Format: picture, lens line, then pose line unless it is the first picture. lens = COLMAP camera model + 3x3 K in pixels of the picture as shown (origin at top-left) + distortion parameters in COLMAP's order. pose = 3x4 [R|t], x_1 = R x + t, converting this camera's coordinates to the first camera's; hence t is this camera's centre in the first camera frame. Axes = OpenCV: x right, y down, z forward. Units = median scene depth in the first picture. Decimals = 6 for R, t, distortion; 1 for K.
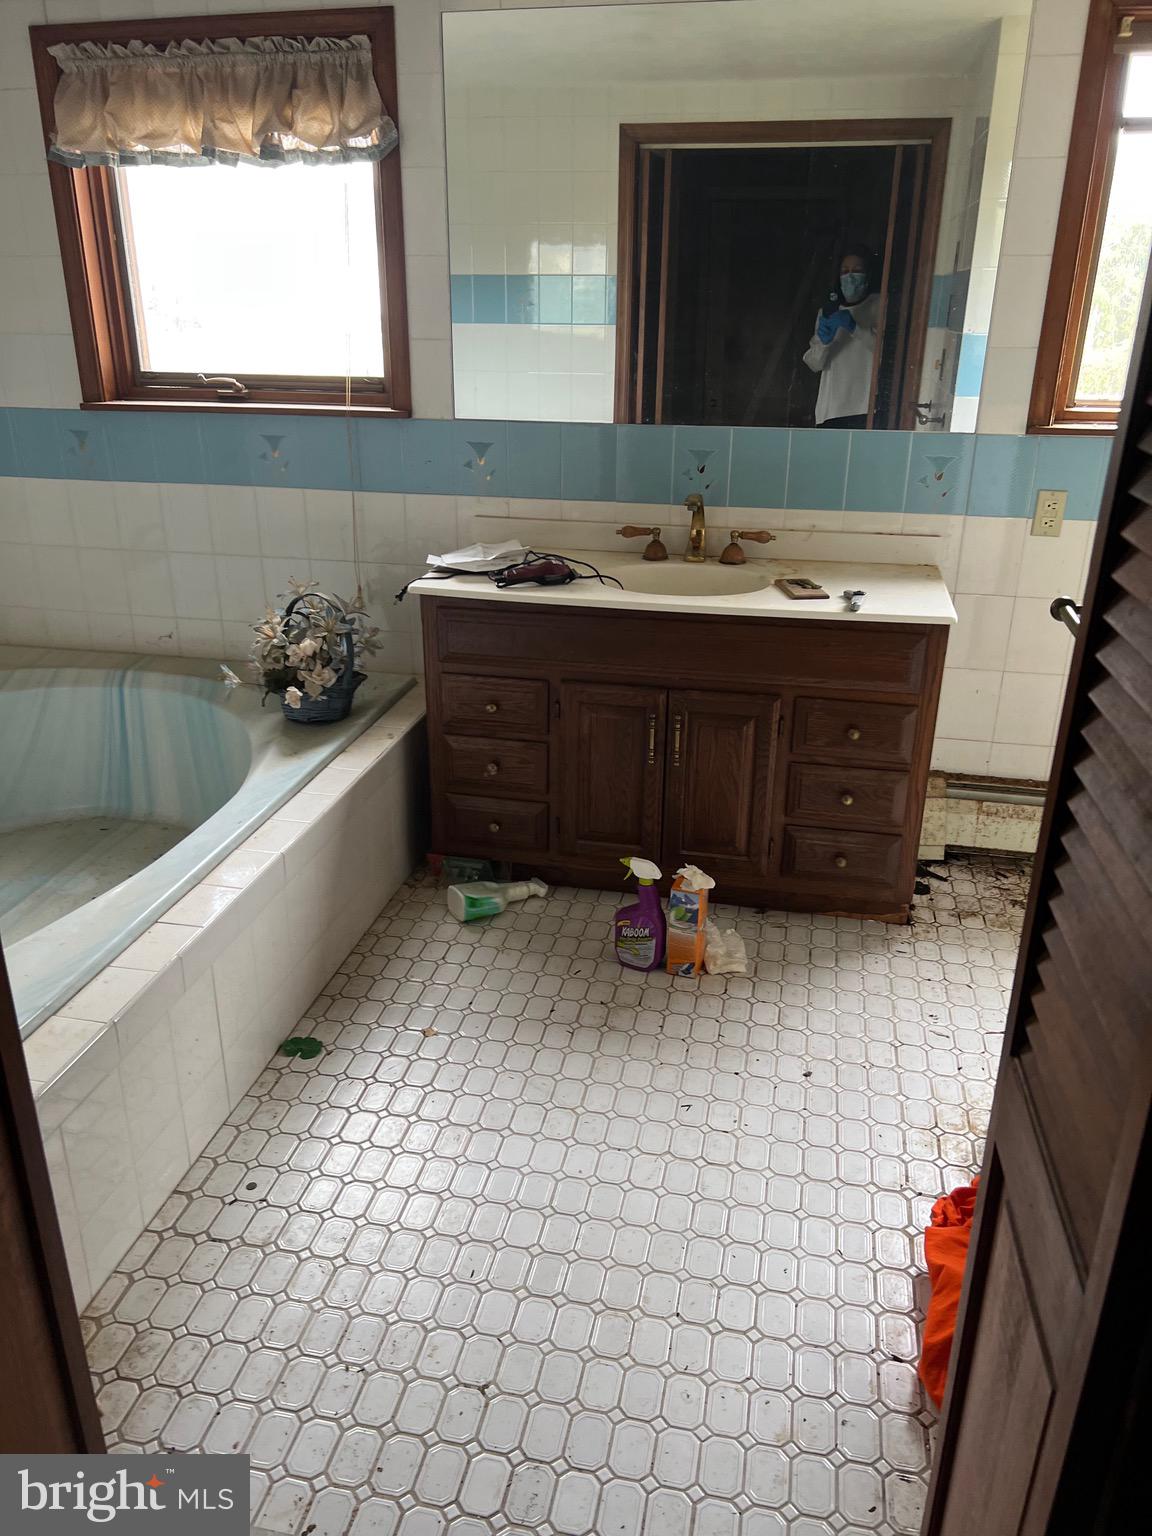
lens RADIAL K [[1161.3, 0, 567.0], [0, 1161.3, 772.0], [0, 0, 1]] dist [0.053917, -0.053034]
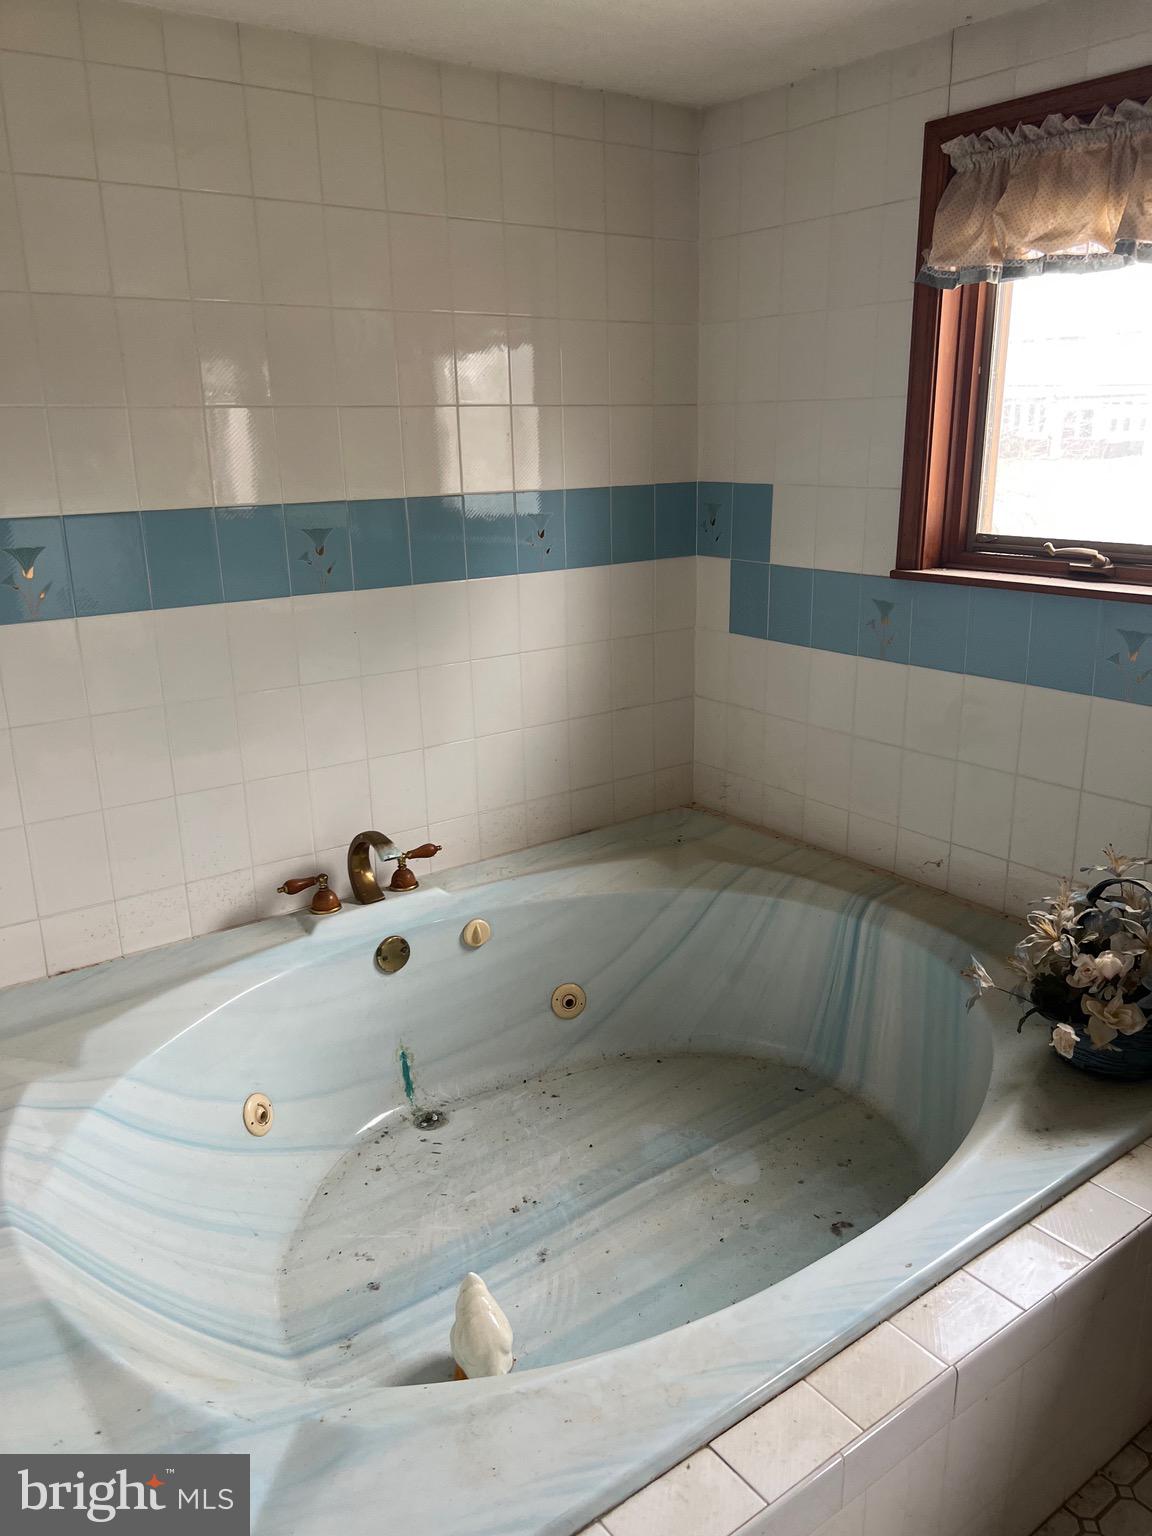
lens RADIAL K [[1161.3, 0, 569.5], [0, 1161.3, 751.1], [0, 0, 1]] dist [0.053917, -0.053034]
pose [[0.747522, 0.166028, -0.643153, -0.046767], [-0.235668, 0.971559, -0.023106, -0.133678], [0.621025, 0.168843, 0.765389, 0.293527]]
